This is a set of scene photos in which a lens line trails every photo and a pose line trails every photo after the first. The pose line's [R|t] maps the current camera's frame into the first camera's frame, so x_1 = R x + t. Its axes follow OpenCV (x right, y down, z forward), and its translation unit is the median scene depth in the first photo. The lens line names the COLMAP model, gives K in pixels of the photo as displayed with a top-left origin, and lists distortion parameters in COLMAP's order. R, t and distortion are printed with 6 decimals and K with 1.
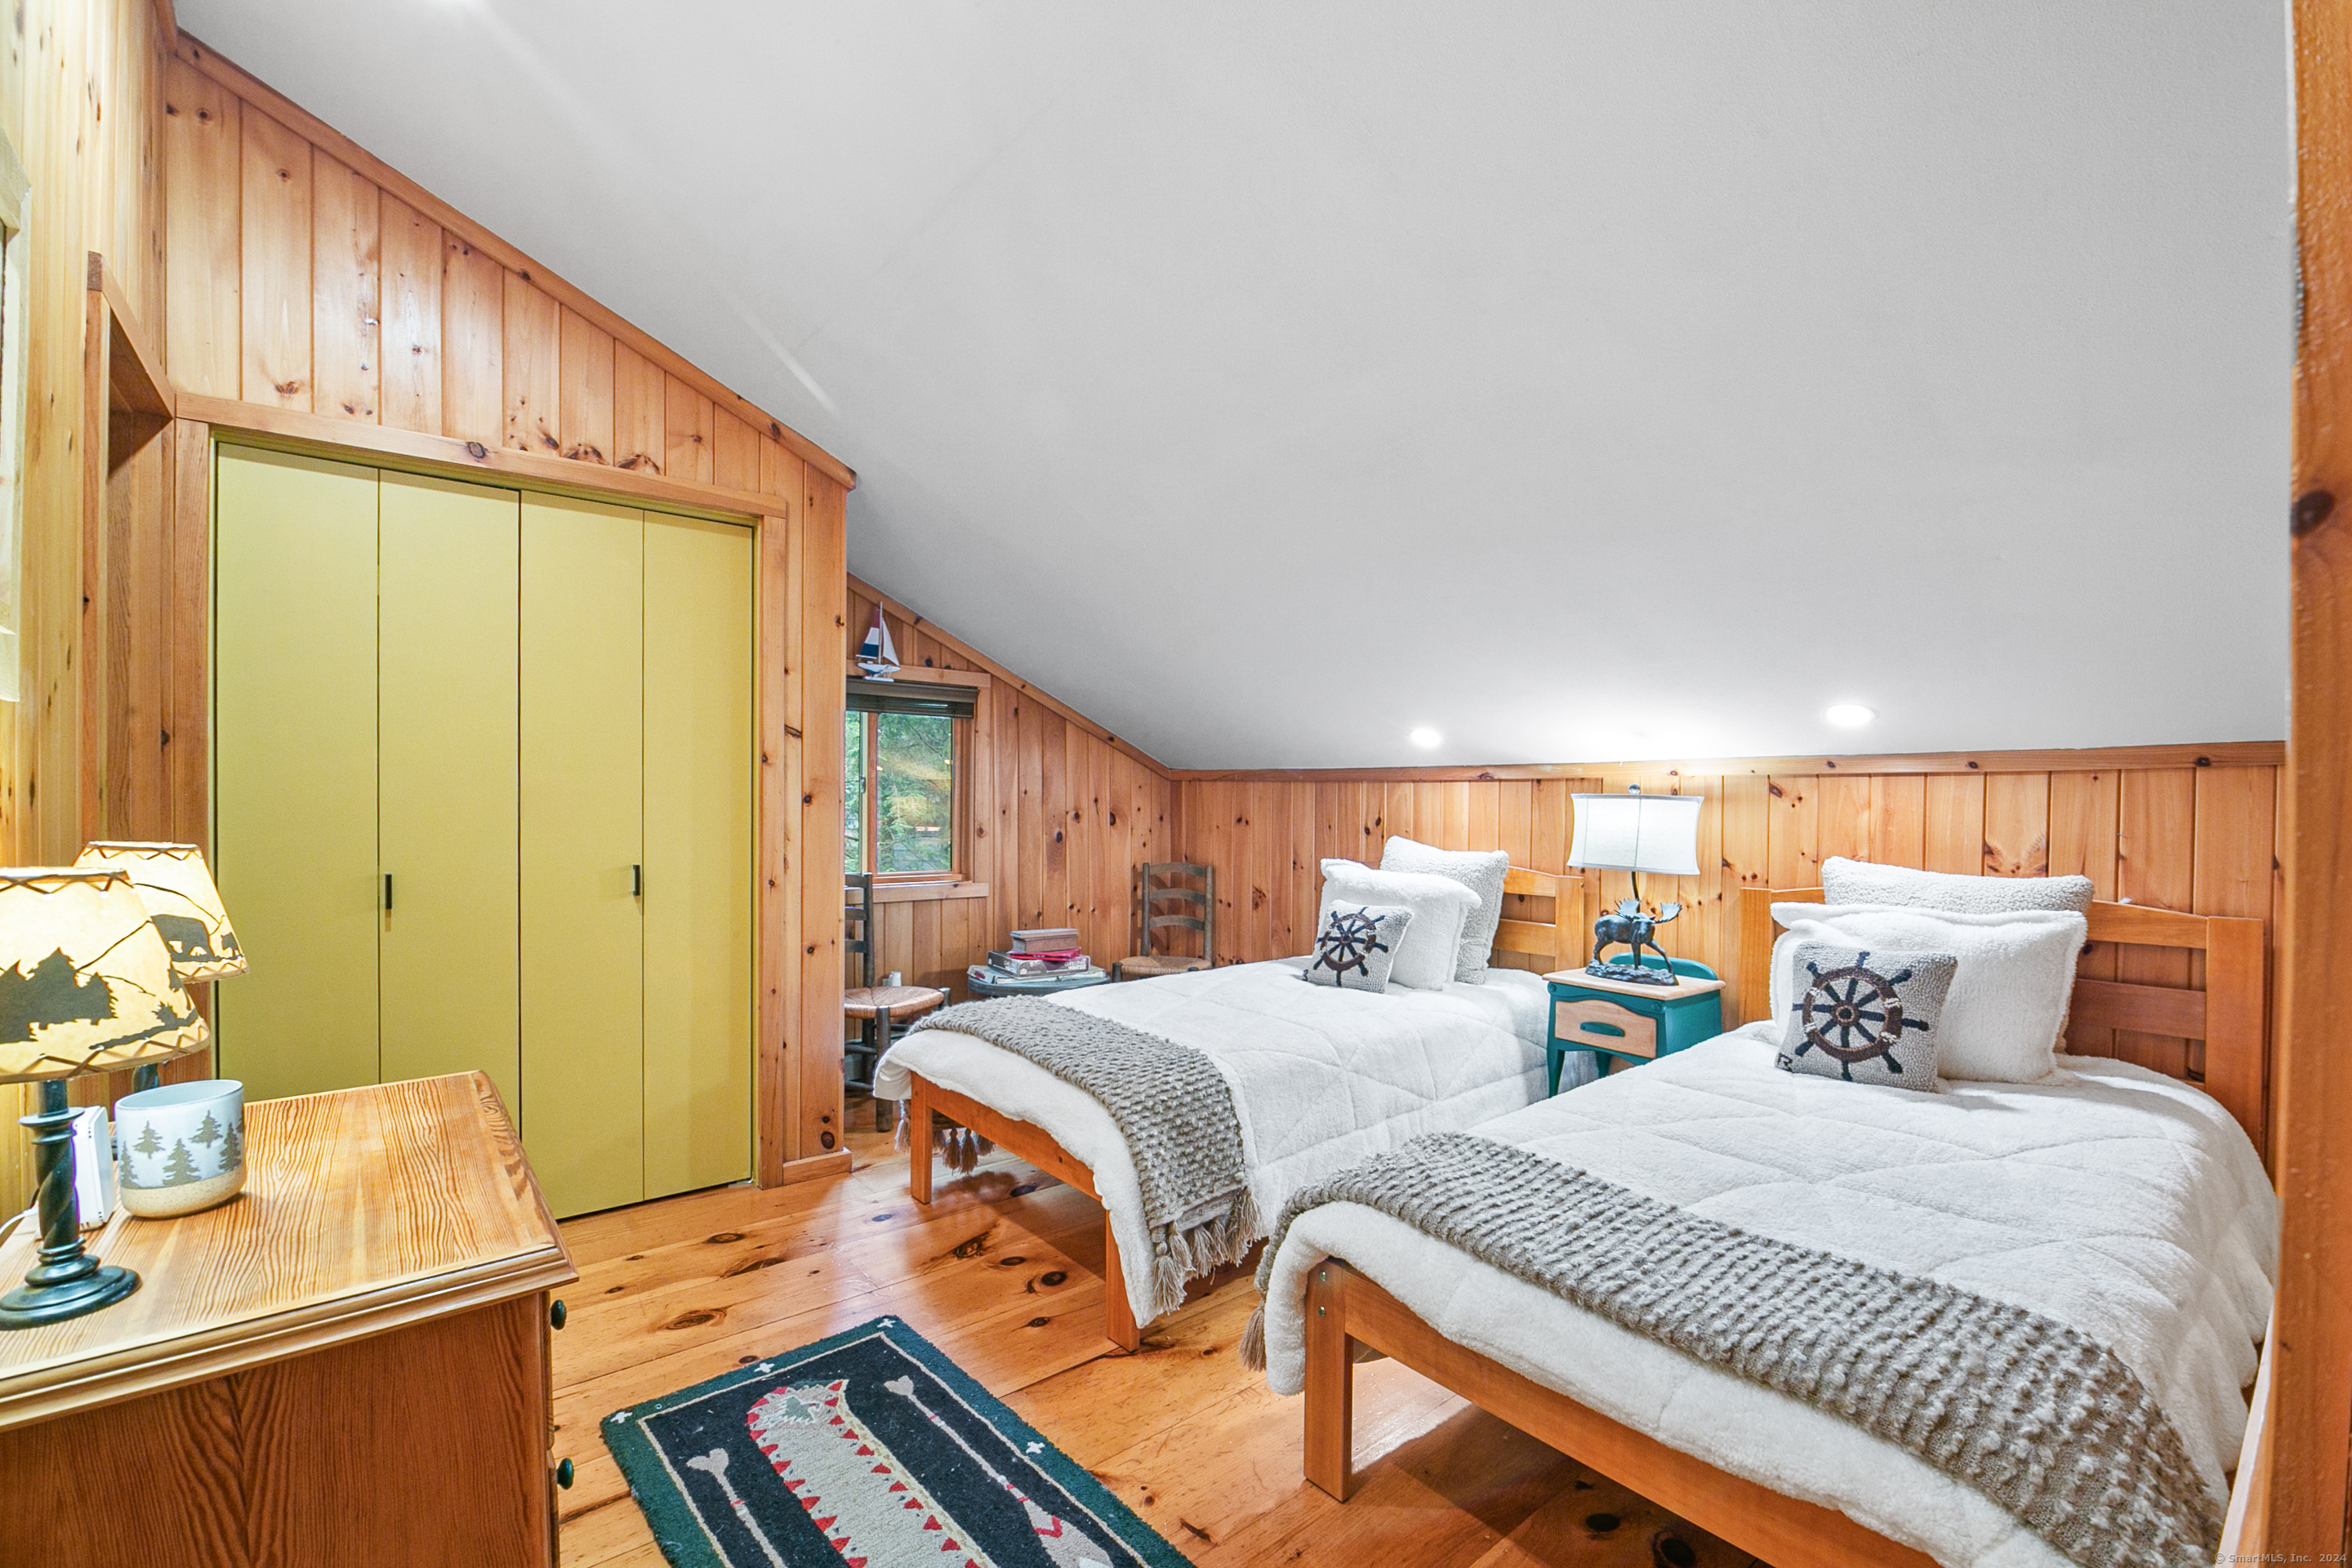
lens RADIAL K [[1023.6, 0, 1182.4], [0, 1023.6, 791.8], [0, 0, 1]] dist [-0.000639, -0.000042]
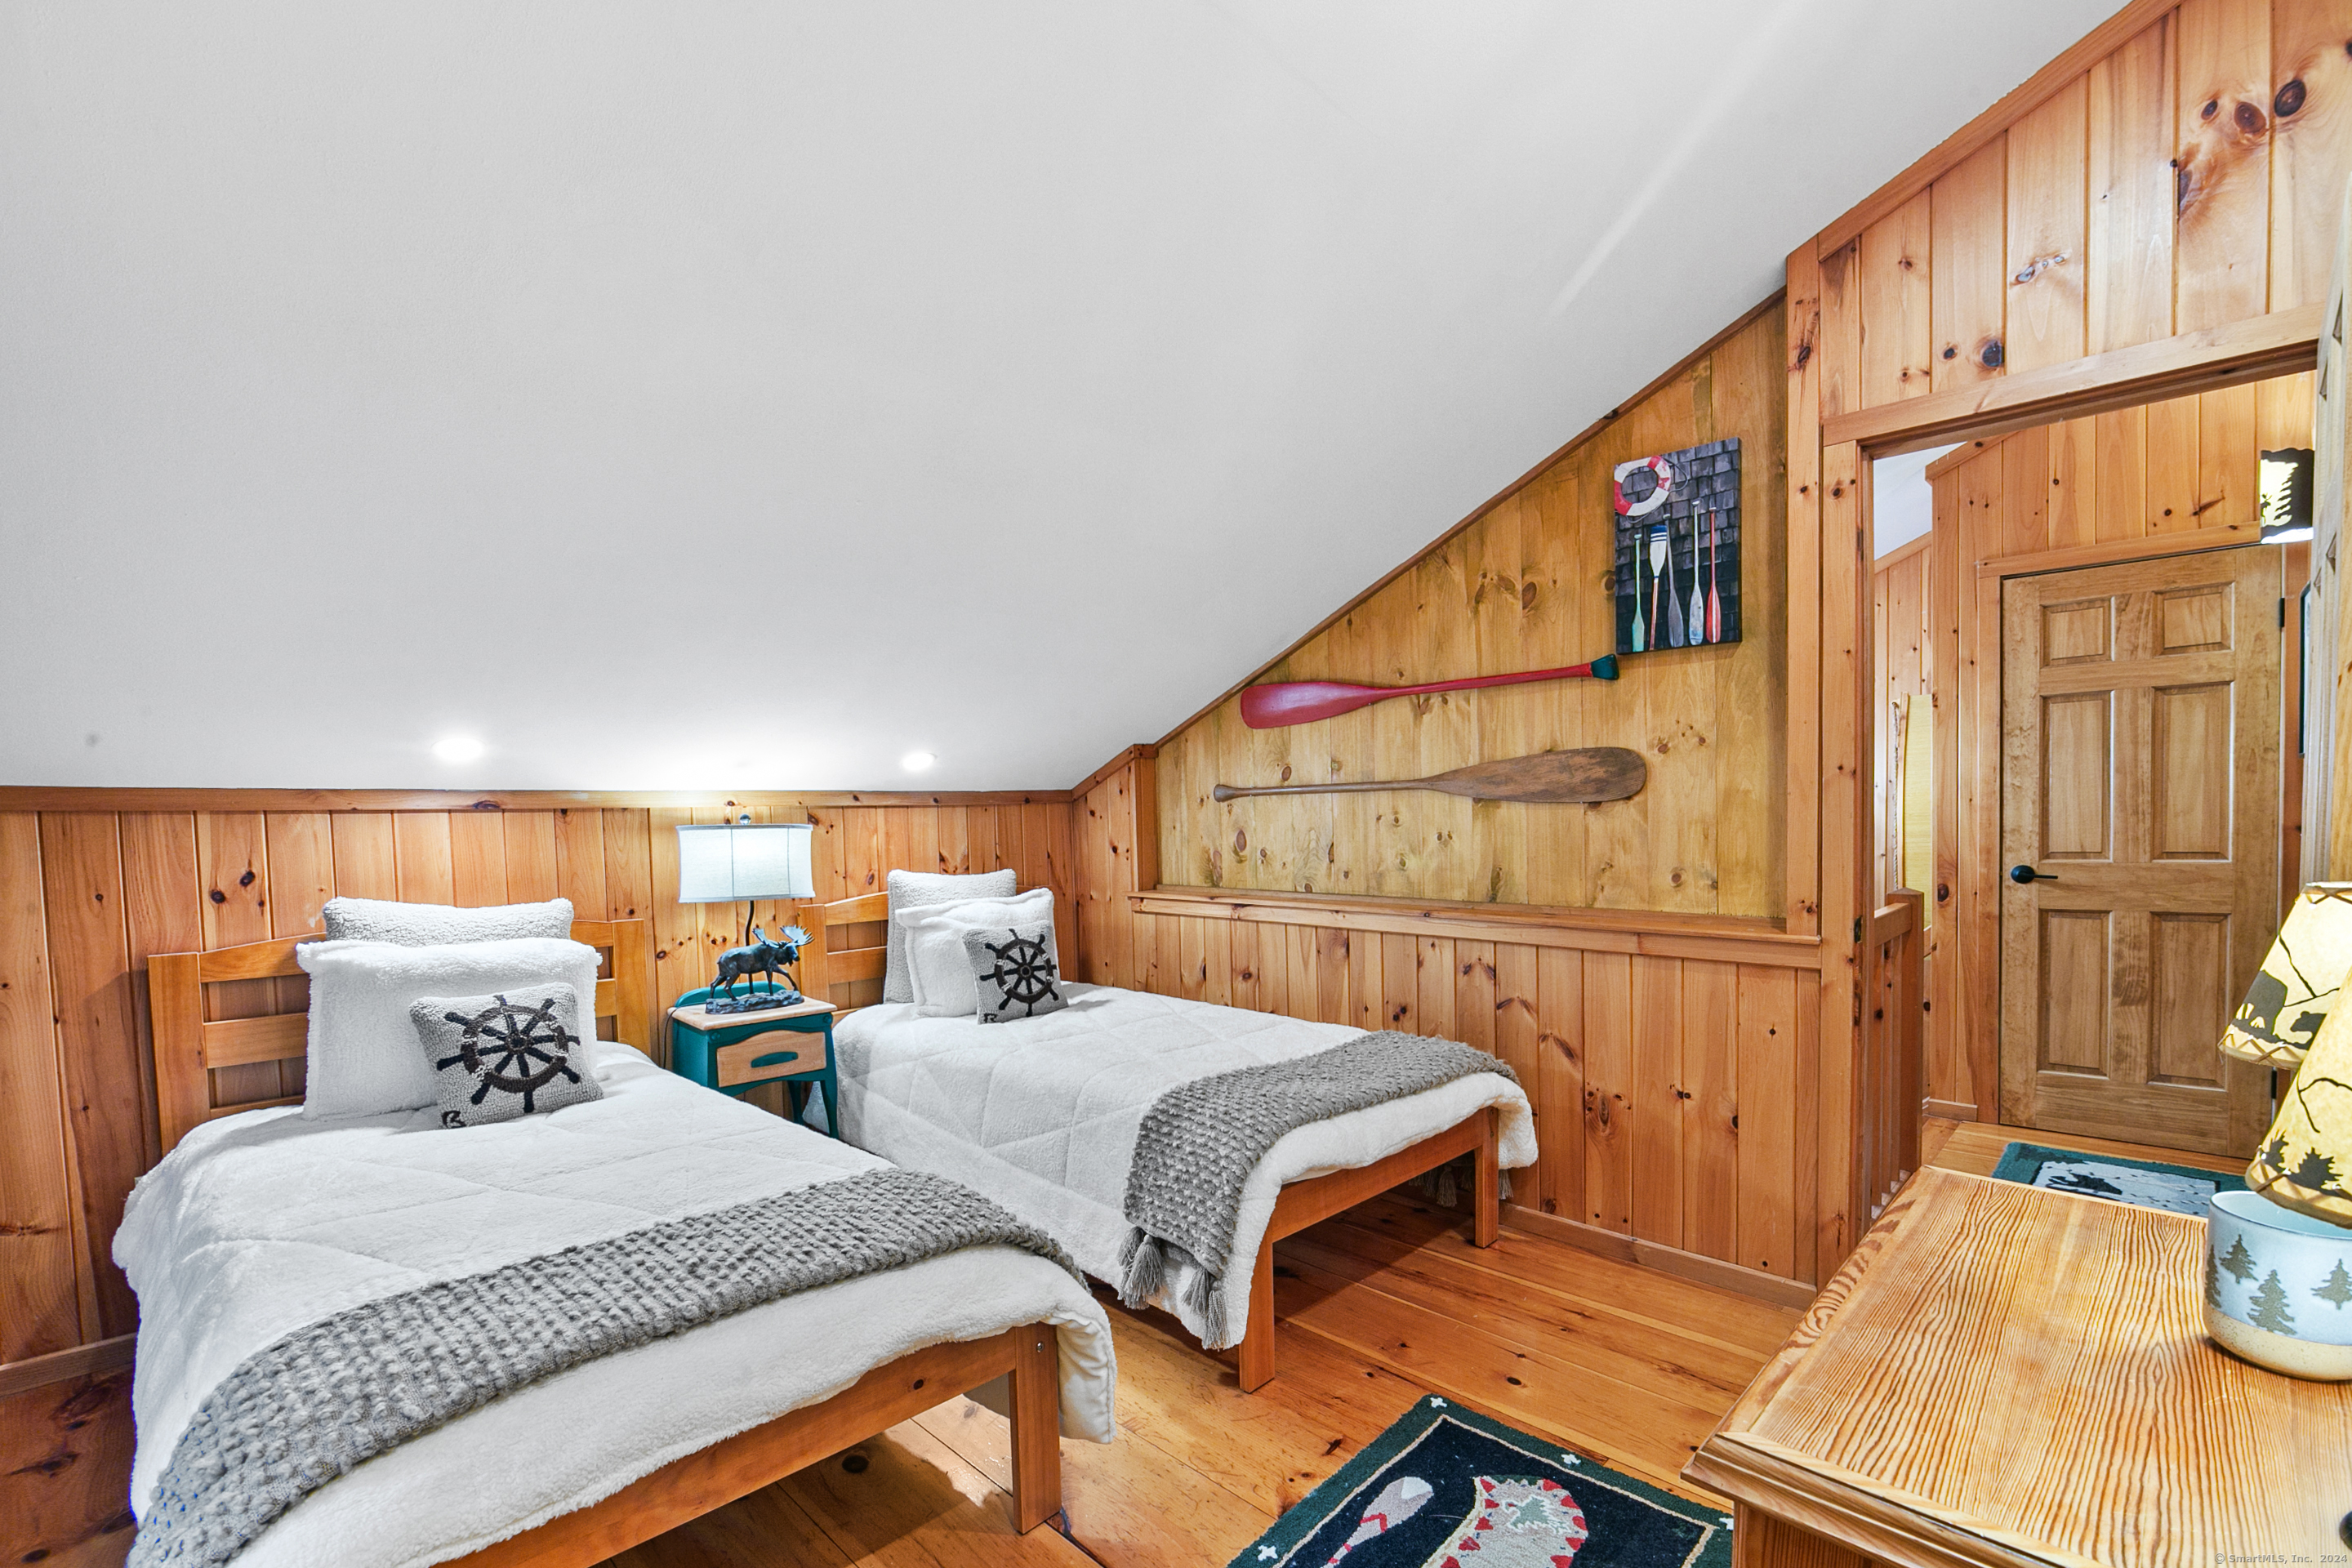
lens RADIAL K [[1023.6, 0, 1182.4], [0, 1023.6, 791.8], [0, 0, 1]] dist [-0.000639, -0.000042]
pose [[-0.099799, 0.017479, 0.994854, -0.775869], [0.009551, 0.999816, -0.016608, -0.011636], [-0.994962, 0.007845, -0.099948, 0.860196]]
